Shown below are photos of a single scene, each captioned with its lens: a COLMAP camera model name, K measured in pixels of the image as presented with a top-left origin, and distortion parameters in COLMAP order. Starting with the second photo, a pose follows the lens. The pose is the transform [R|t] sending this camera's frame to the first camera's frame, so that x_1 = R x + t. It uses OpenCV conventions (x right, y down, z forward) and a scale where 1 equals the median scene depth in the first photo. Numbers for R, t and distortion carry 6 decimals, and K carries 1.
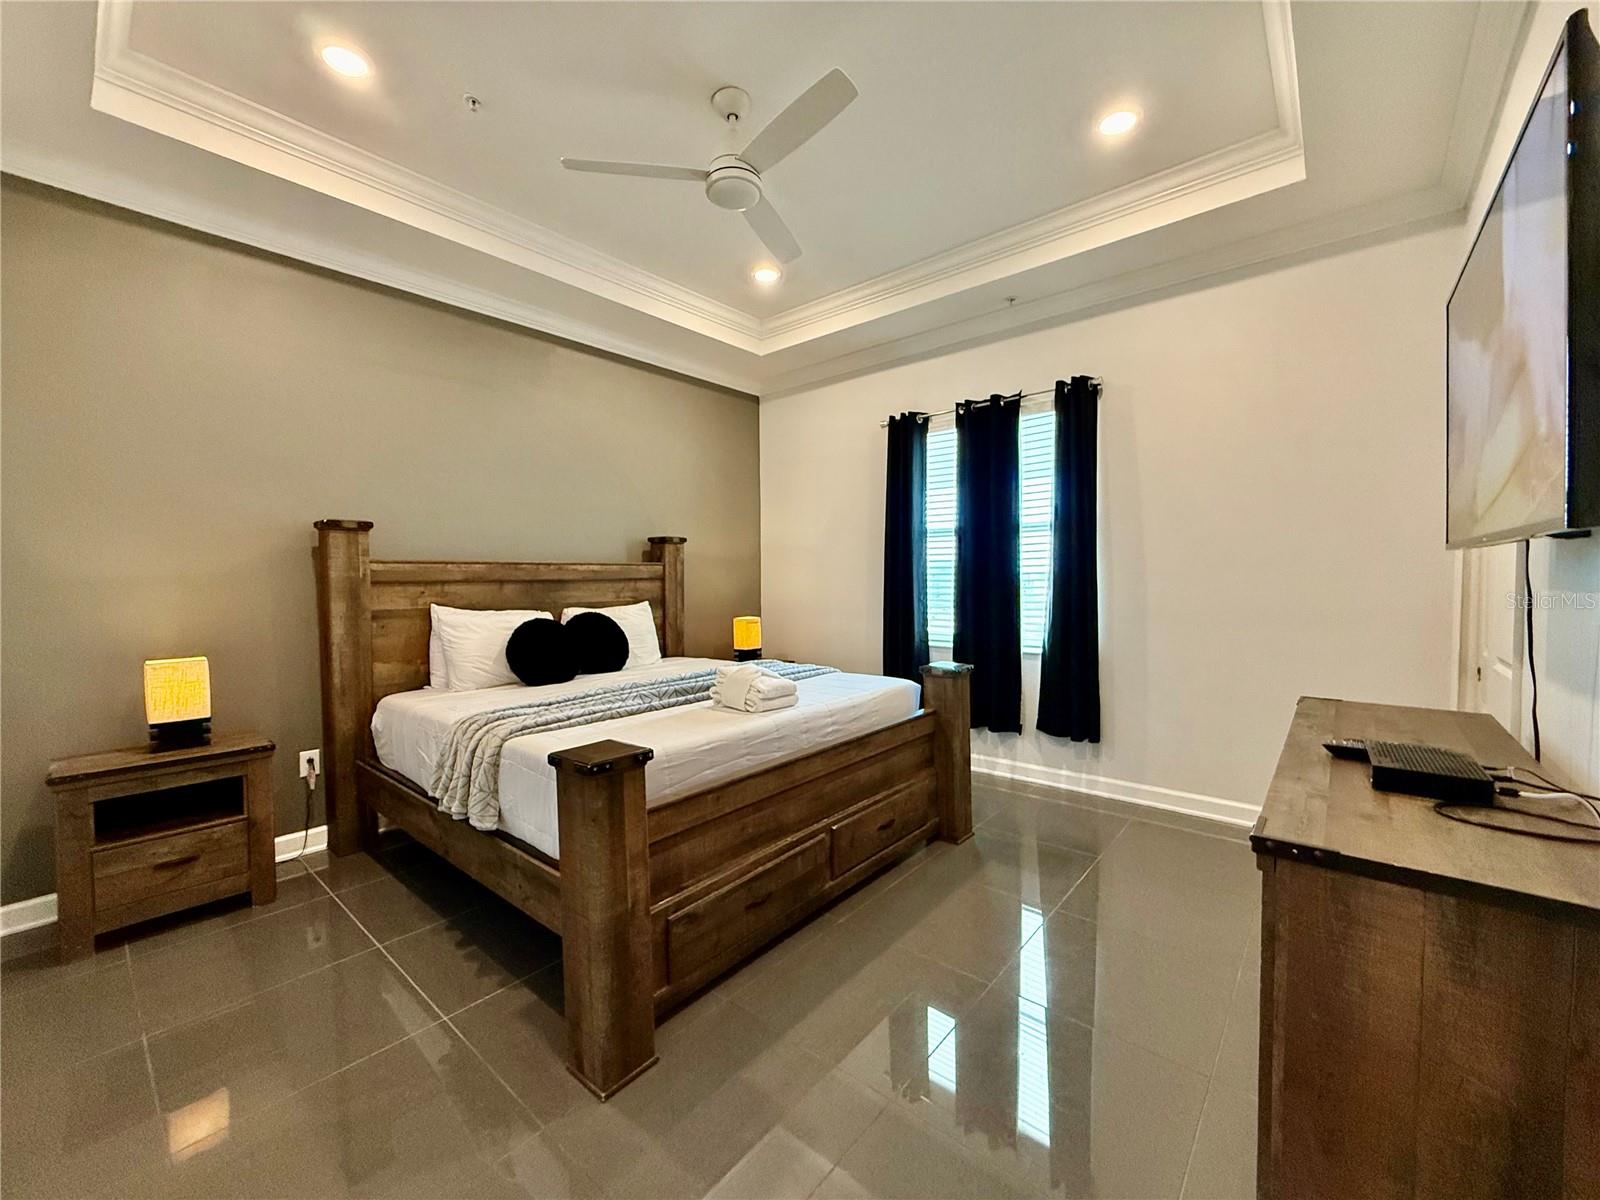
lens RADIAL K [[640.7, 0, 803.2], [0, 640.7, 603.0], [0, 0, 1]] dist [0.000135, -0.000362]
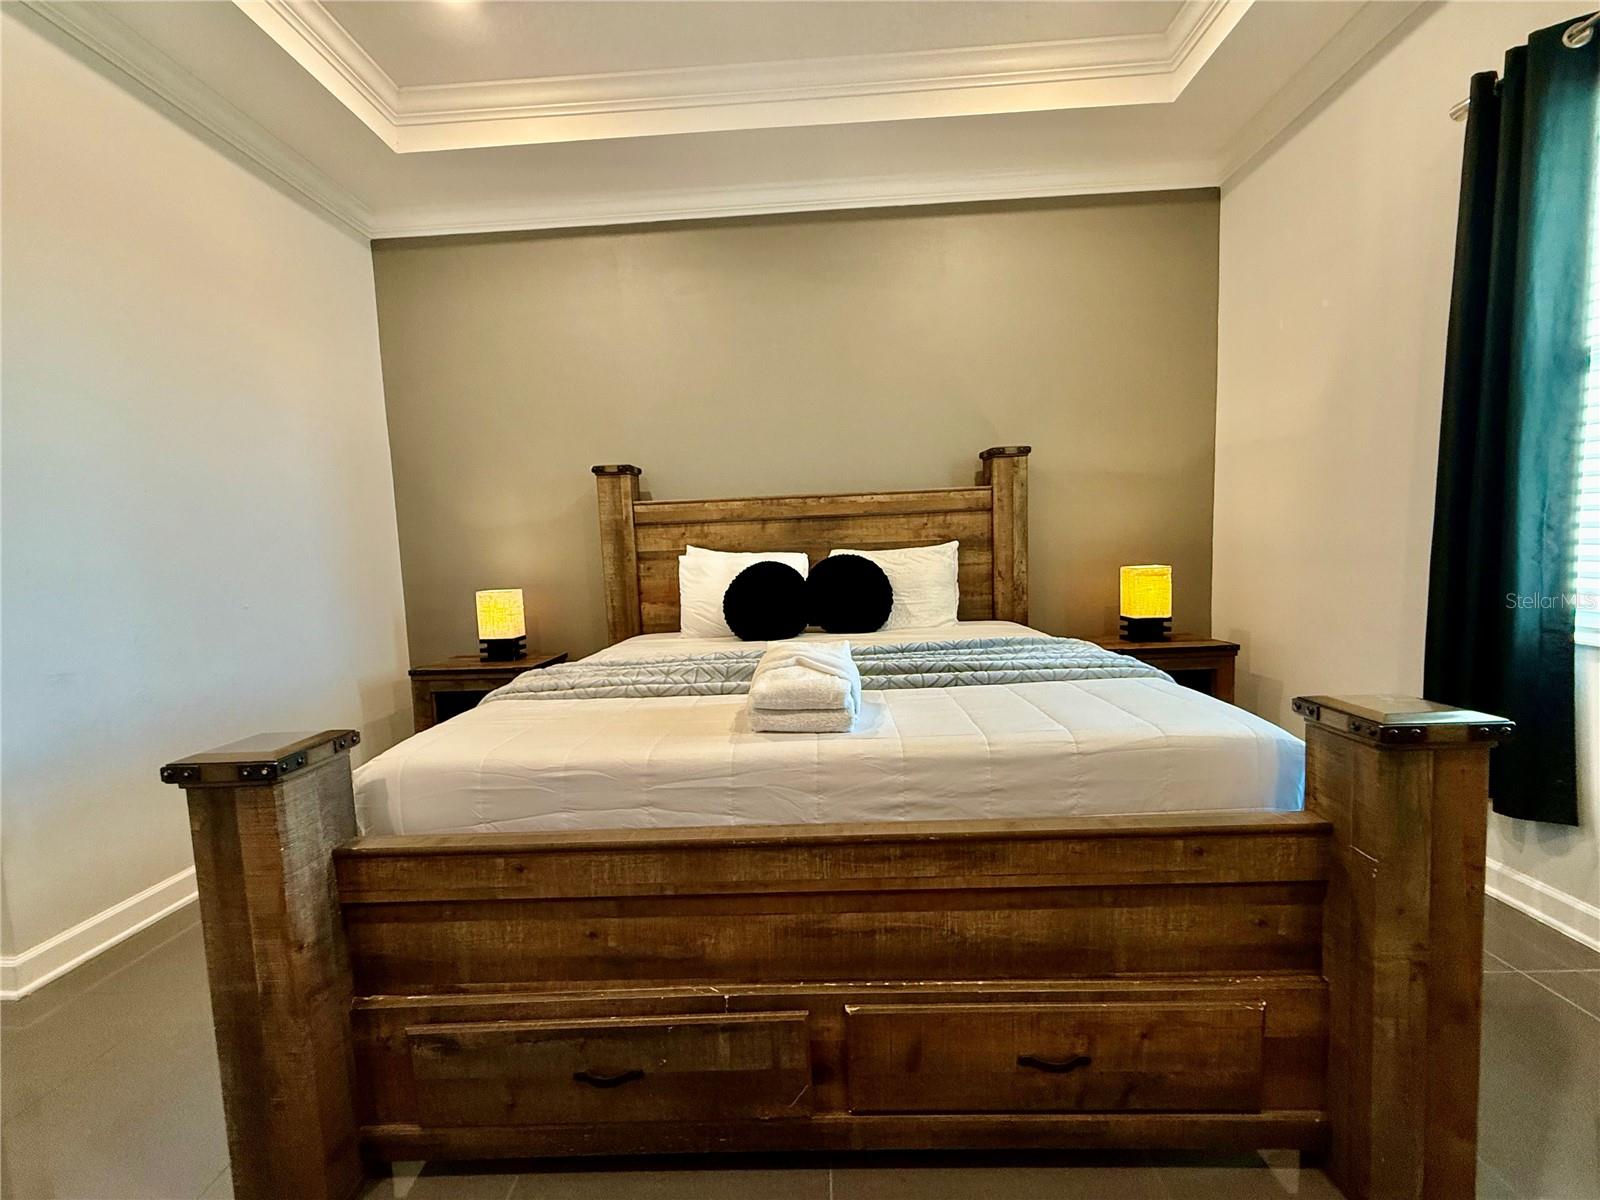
lens RADIAL K [[640.7, 0, 806.4], [0, 640.7, 604.0], [0, 0, 1]] dist [0.000135, -0.000362]
pose [[0.619264, 0.058162, -0.783026, 0.321811], [0.002505, 0.997101, 0.076045, 0.018309], [0.785179, -0.049053, 0.617323, 0.601014]]
